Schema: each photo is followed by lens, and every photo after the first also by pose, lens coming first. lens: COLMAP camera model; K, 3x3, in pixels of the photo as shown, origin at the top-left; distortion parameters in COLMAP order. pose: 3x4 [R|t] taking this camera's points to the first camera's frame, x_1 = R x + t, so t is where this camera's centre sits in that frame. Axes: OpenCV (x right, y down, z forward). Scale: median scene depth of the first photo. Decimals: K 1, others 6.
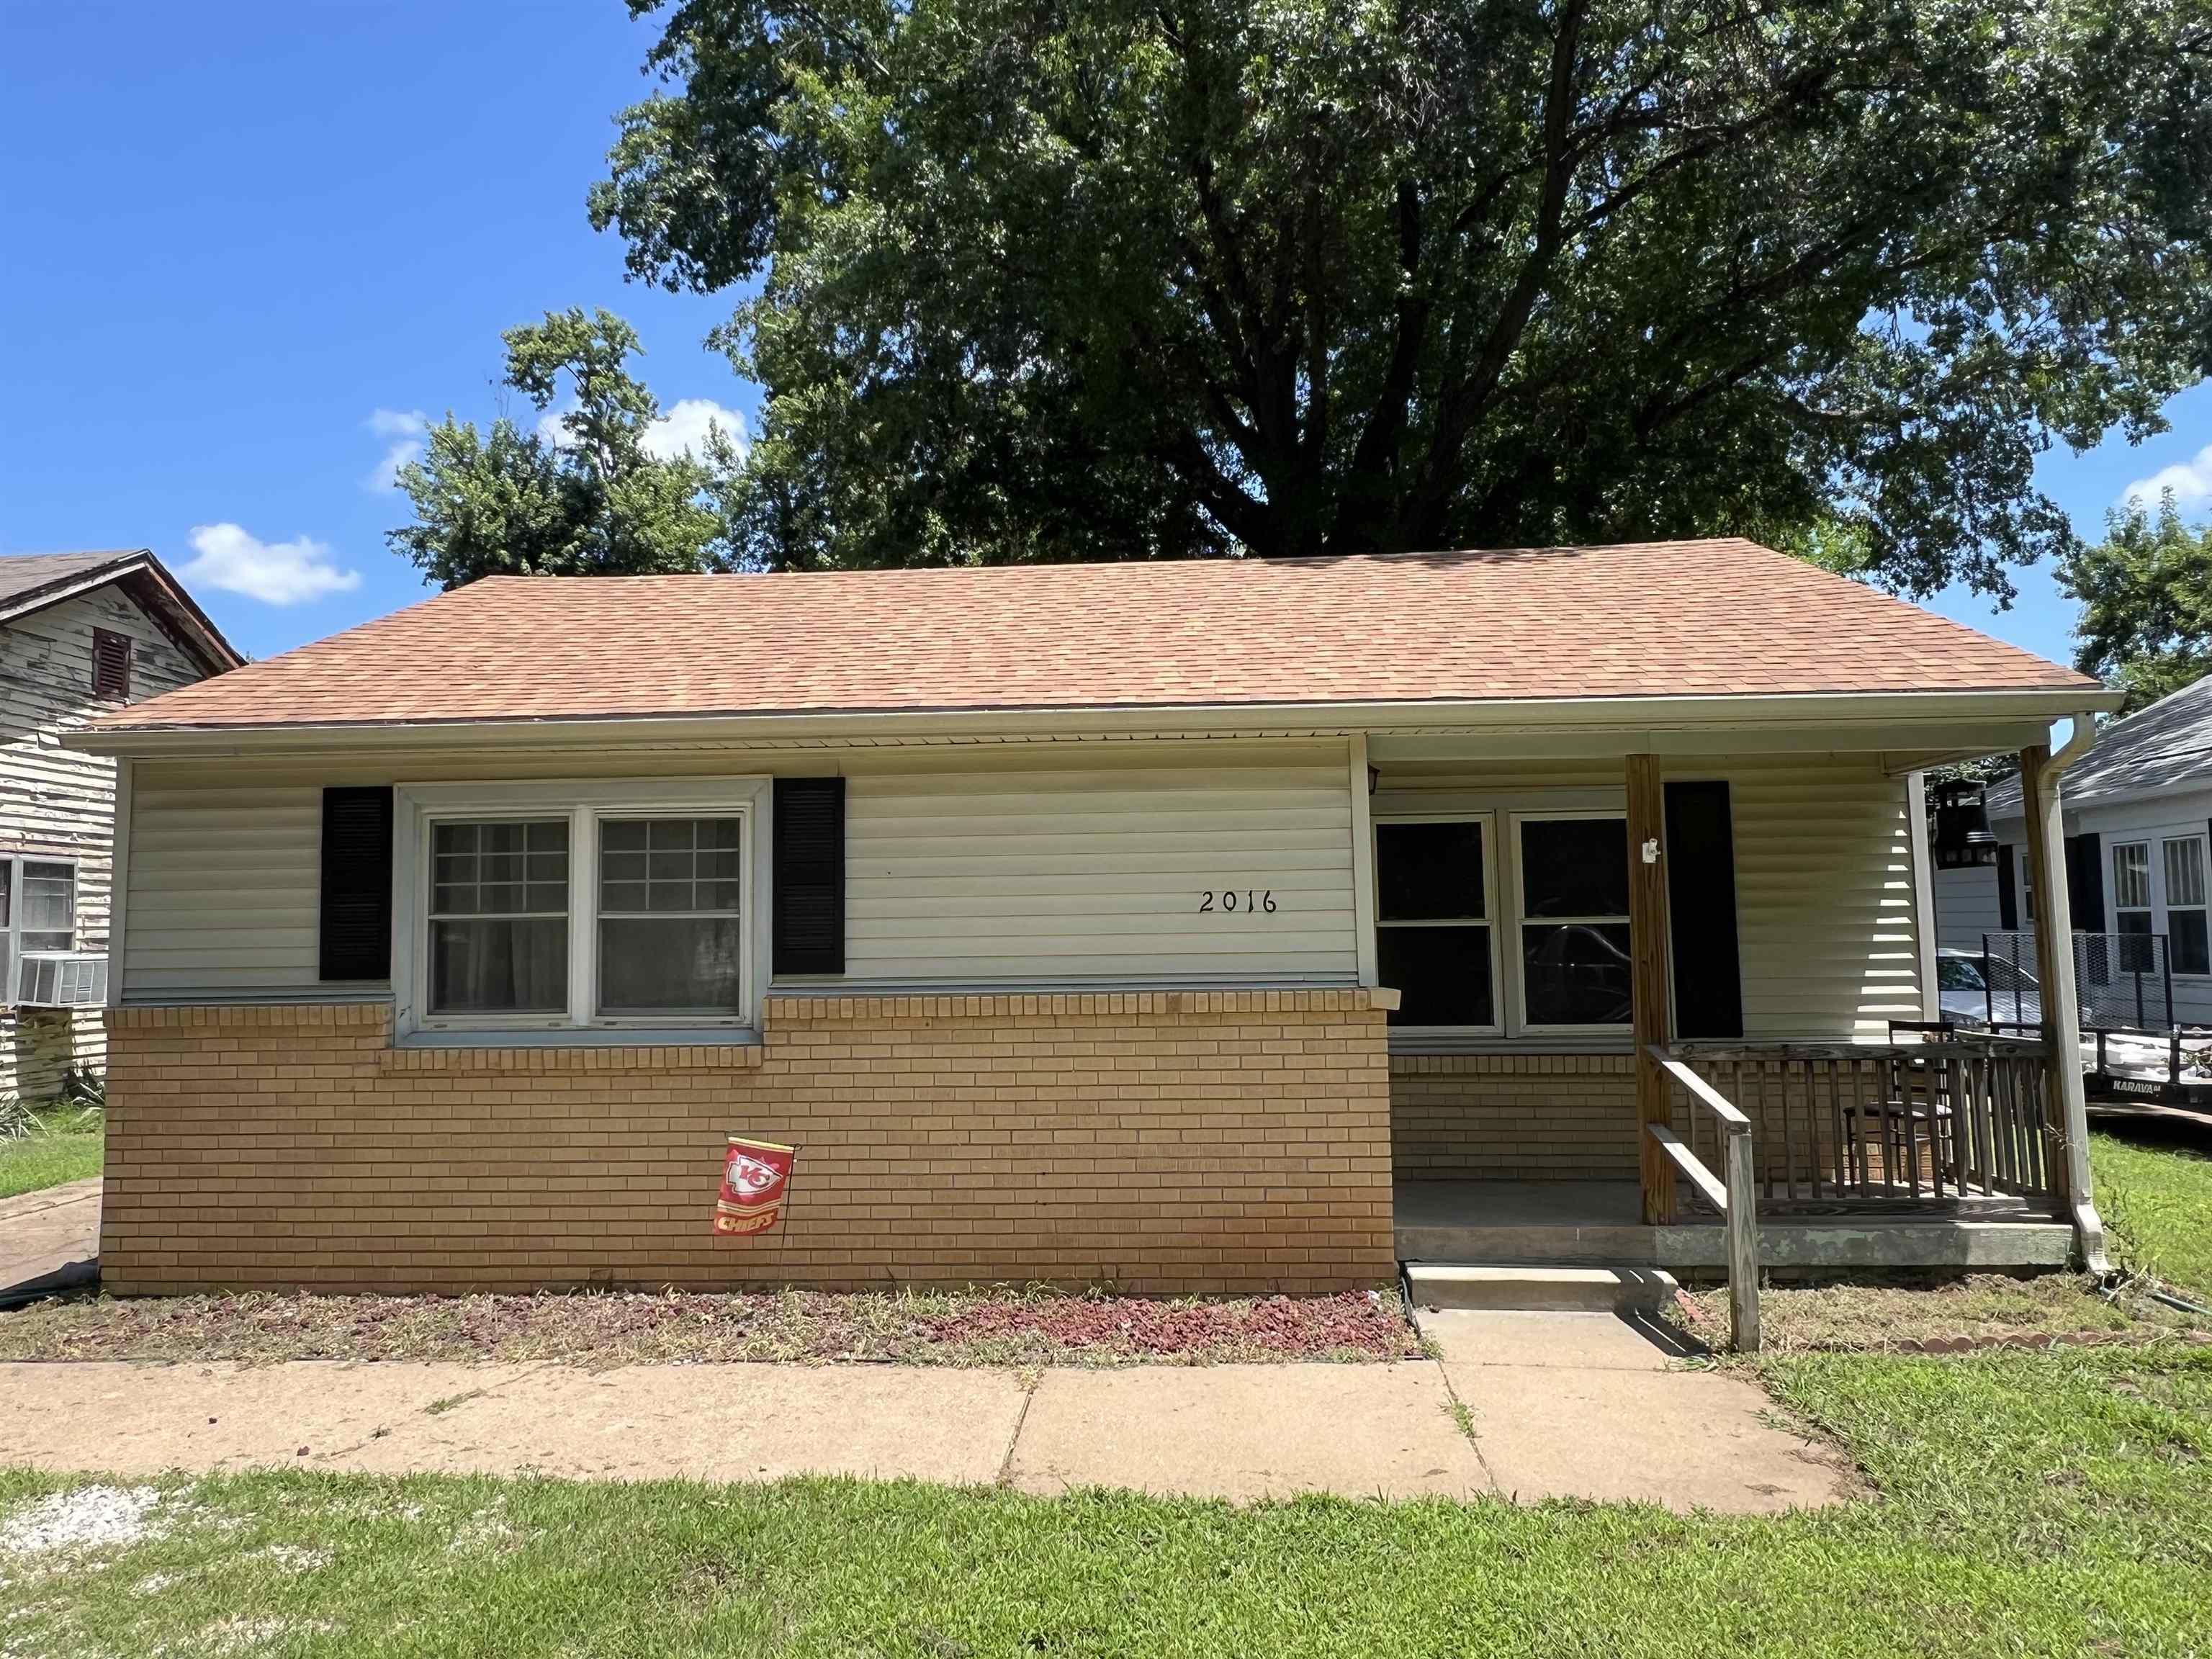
lens RADIAL K [[1505.7, 0, 1107.2], [0, 1505.7, 829.3], [0, 0, 1]] dist [-0.009606, -0.002351]
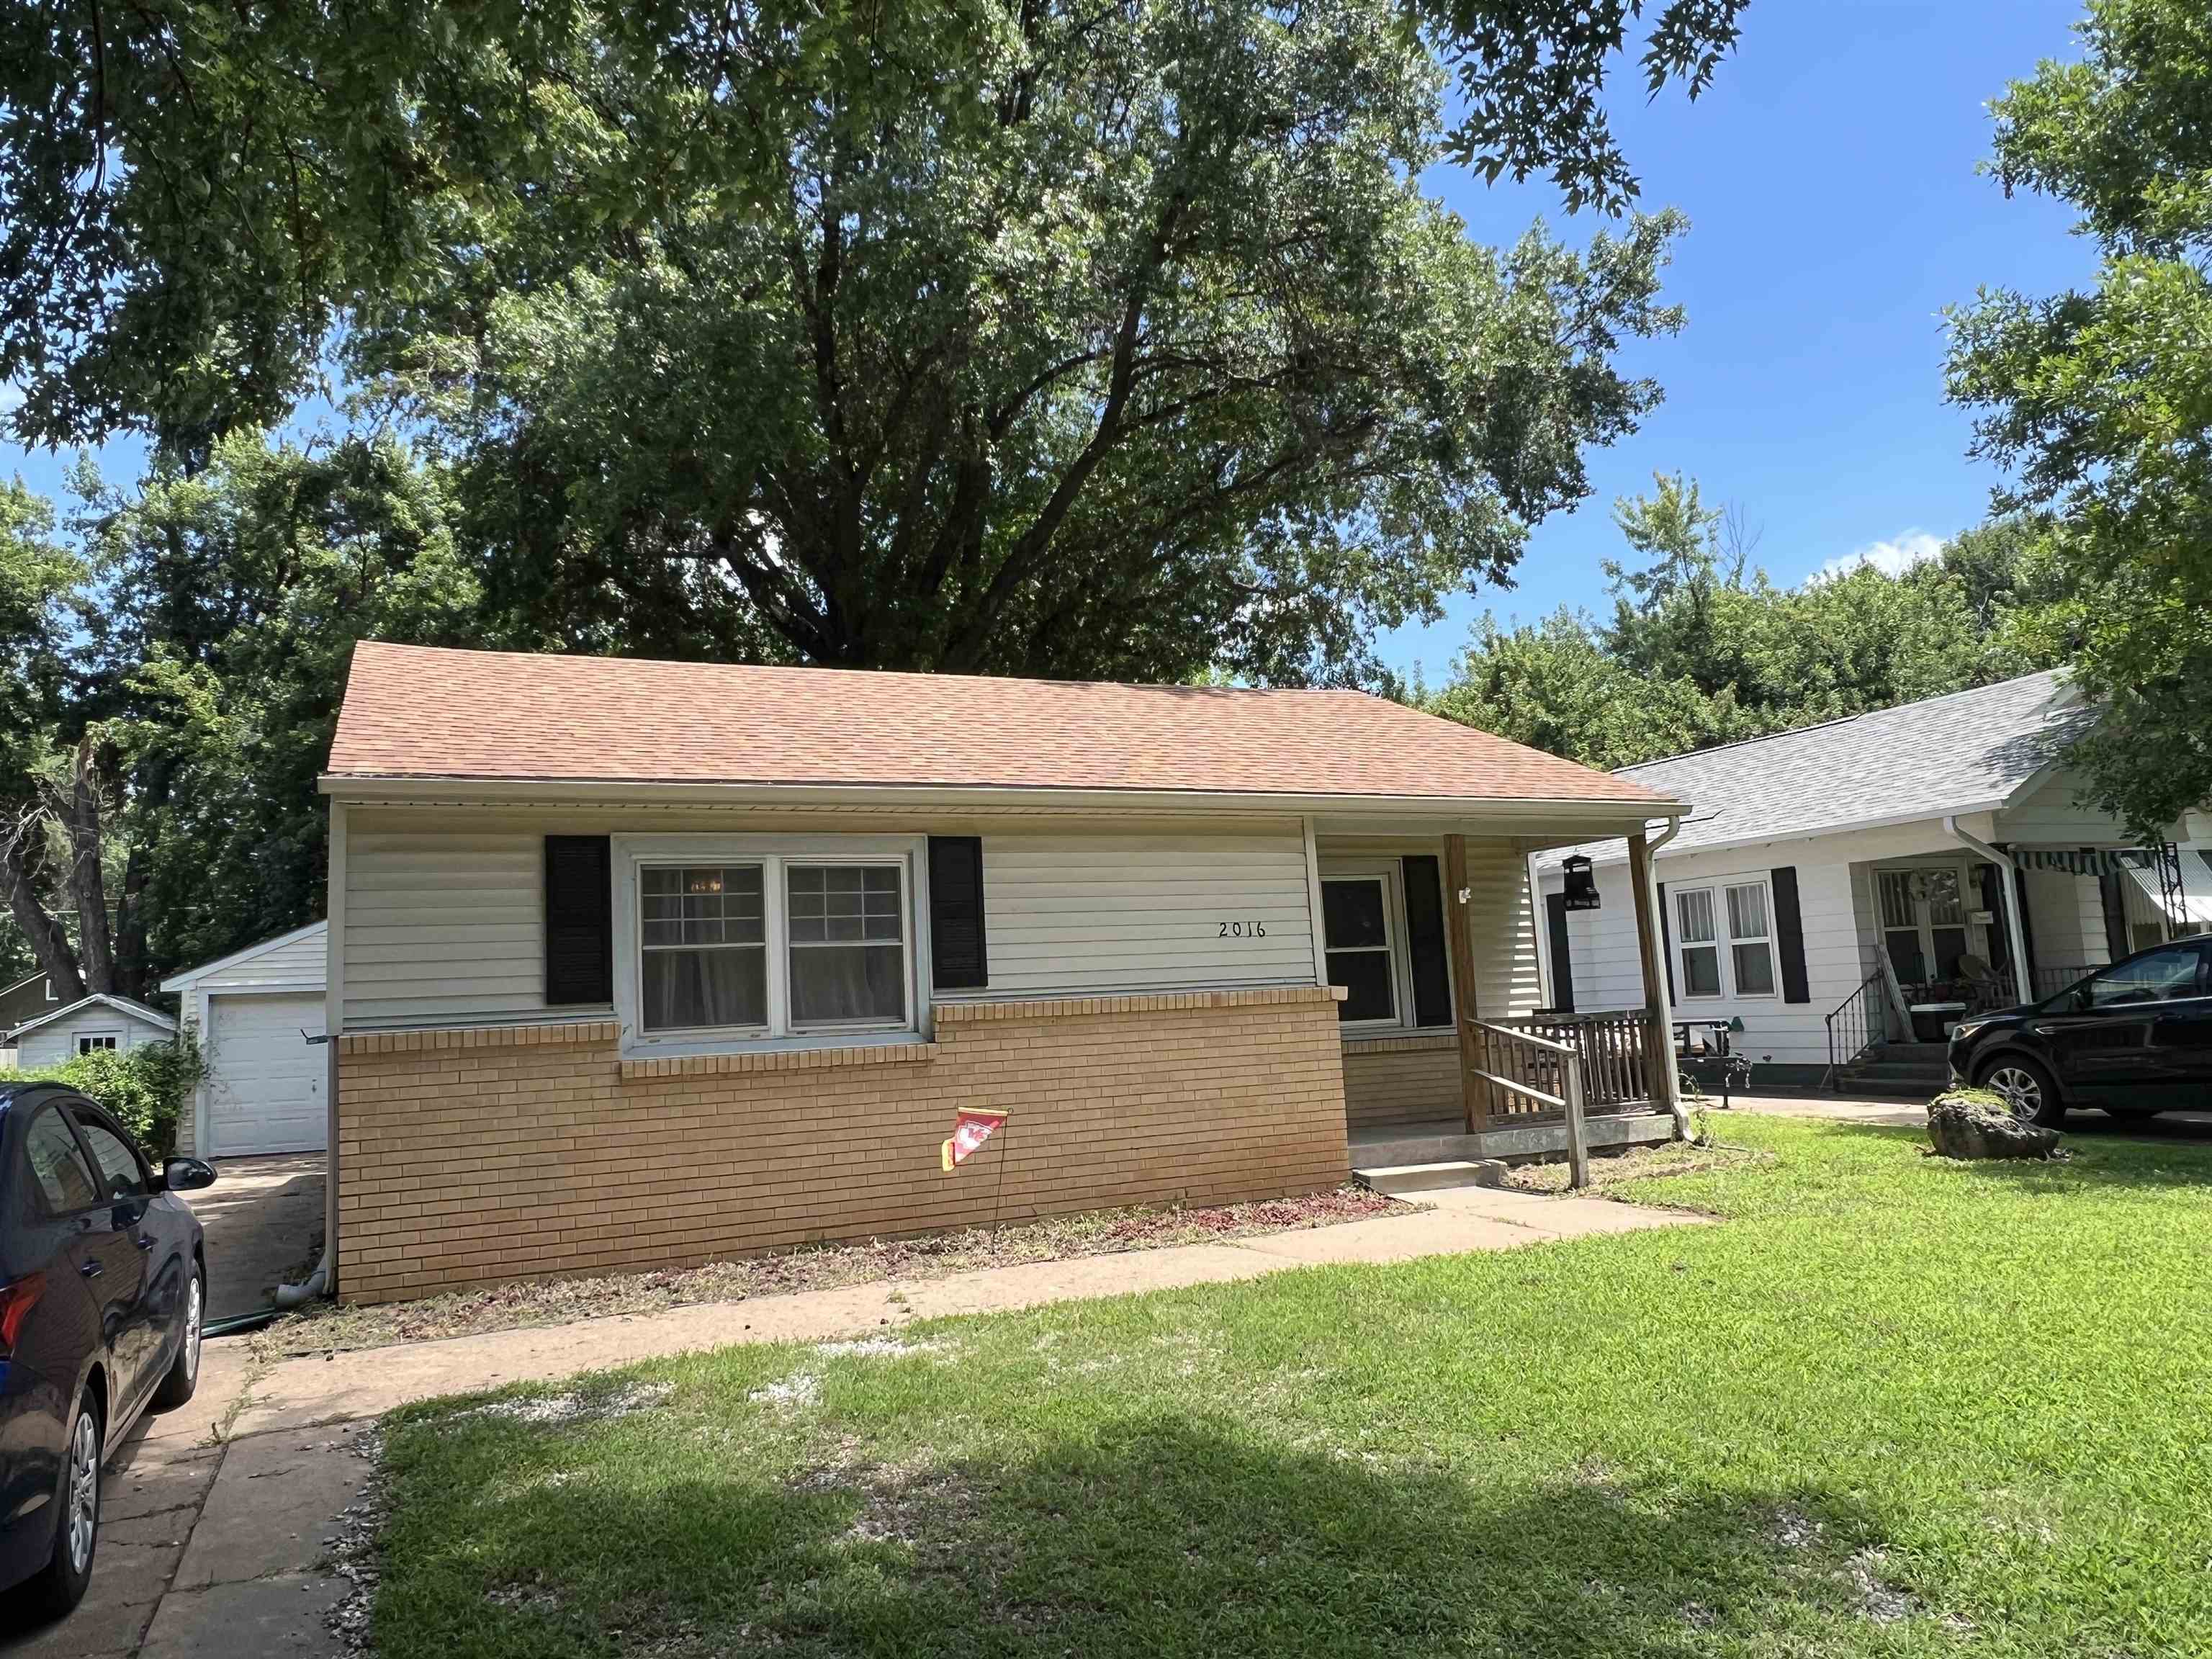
lens RADIAL K [[1505.7, 0, 1101.3], [0, 1505.7, 825.7], [0, 0, 1]] dist [-0.009606, -0.002351]
pose [[0.881890, 0.027632, 0.470645, -0.700098], [0.002907, 0.997943, -0.064037, 0.040015], [-0.471446, 0.057842, 0.879996, -0.207567]]
